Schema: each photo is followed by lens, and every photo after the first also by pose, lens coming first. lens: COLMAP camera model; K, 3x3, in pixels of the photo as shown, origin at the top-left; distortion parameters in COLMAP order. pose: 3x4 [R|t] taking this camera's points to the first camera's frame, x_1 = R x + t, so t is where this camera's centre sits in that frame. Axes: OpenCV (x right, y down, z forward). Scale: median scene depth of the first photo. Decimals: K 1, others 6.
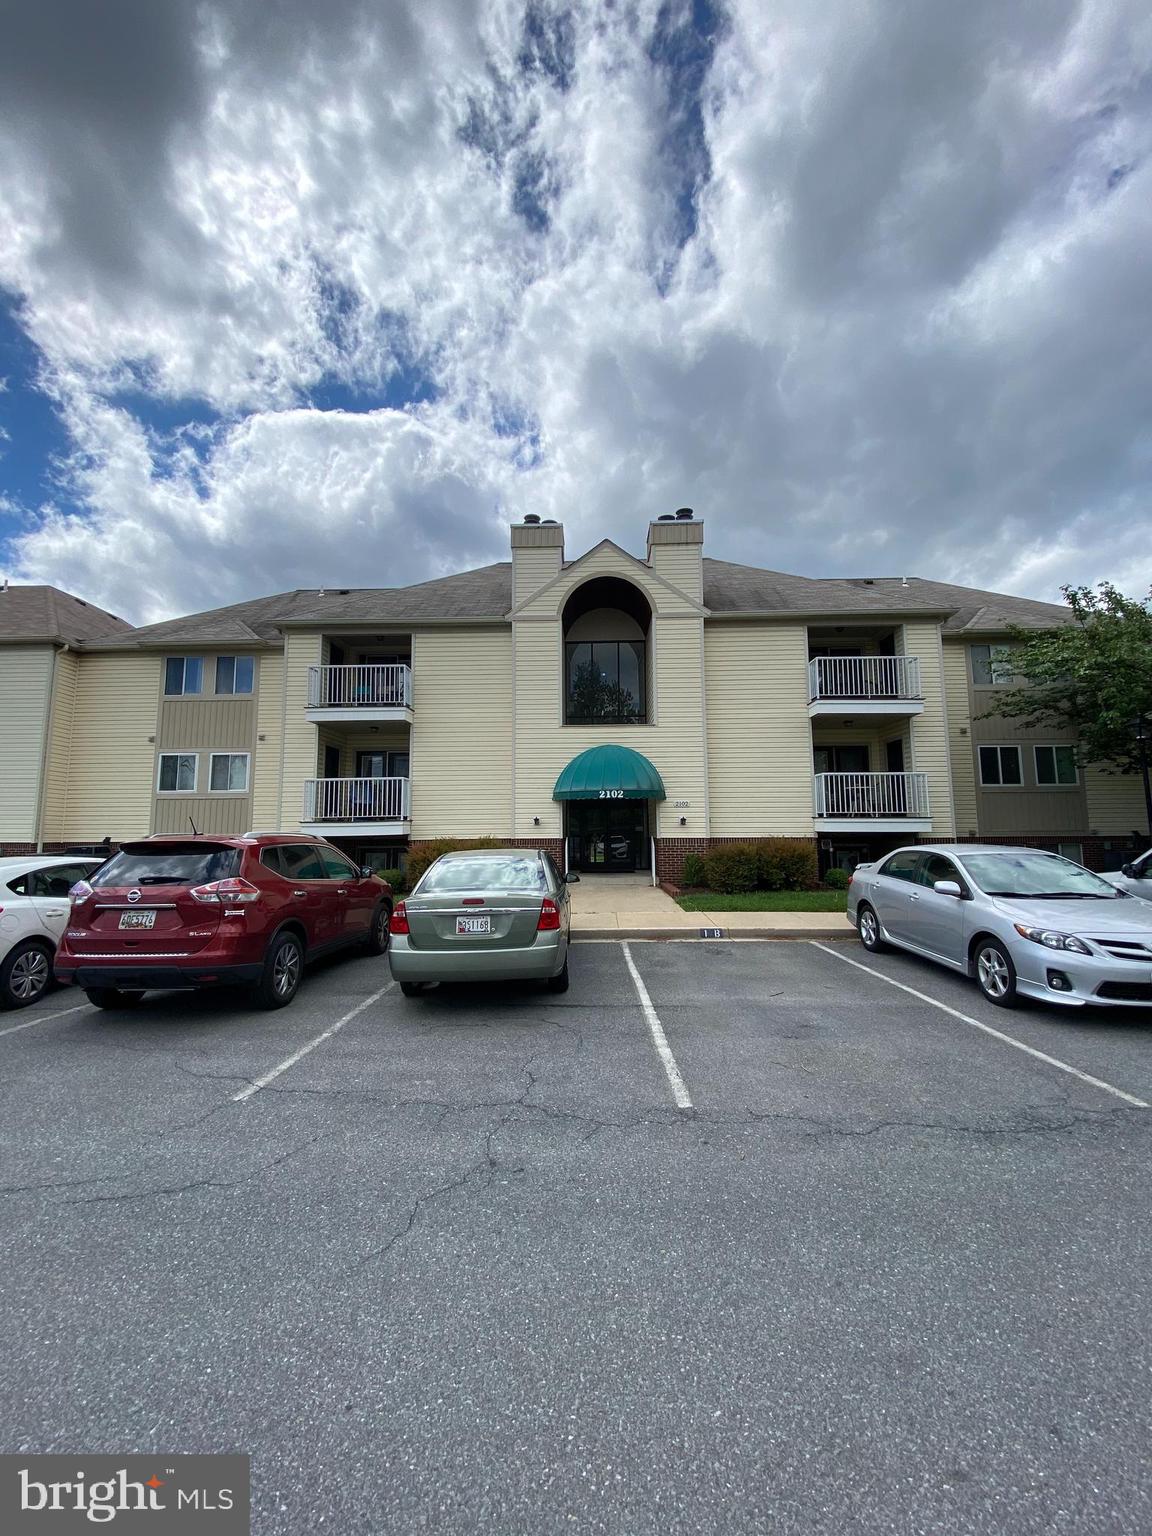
lens RADIAL K [[622.9, 0, 571.2], [0, 622.9, 763.8], [0, 0, 1]] dist [0.015660, -0.016919]
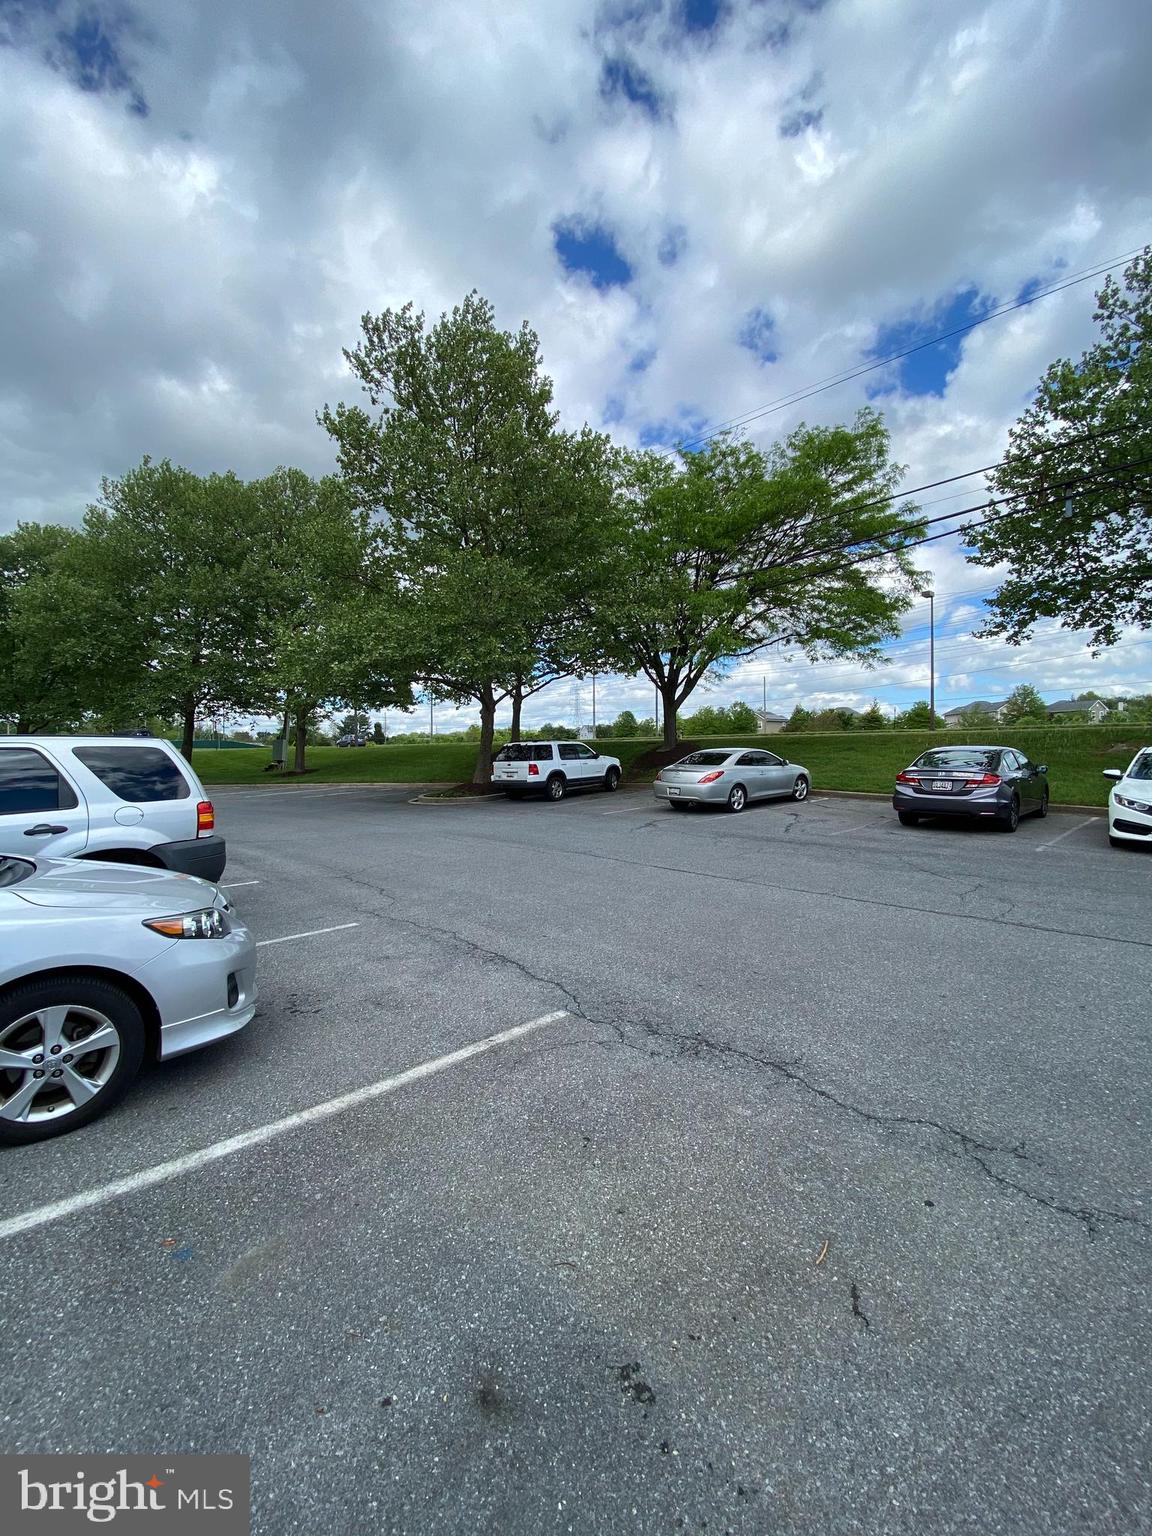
lens RADIAL K [[622.9, 0, 571.2], [0, 622.9, 763.8], [0, 0, 1]] dist [0.015660, -0.016919]
pose [[-0.703184, -0.002885, 0.711002, 0.196396], [-0.065863, 0.995956, -0.061097, 0.194745], [-0.707951, -0.089791, -0.700531, 1.500086]]
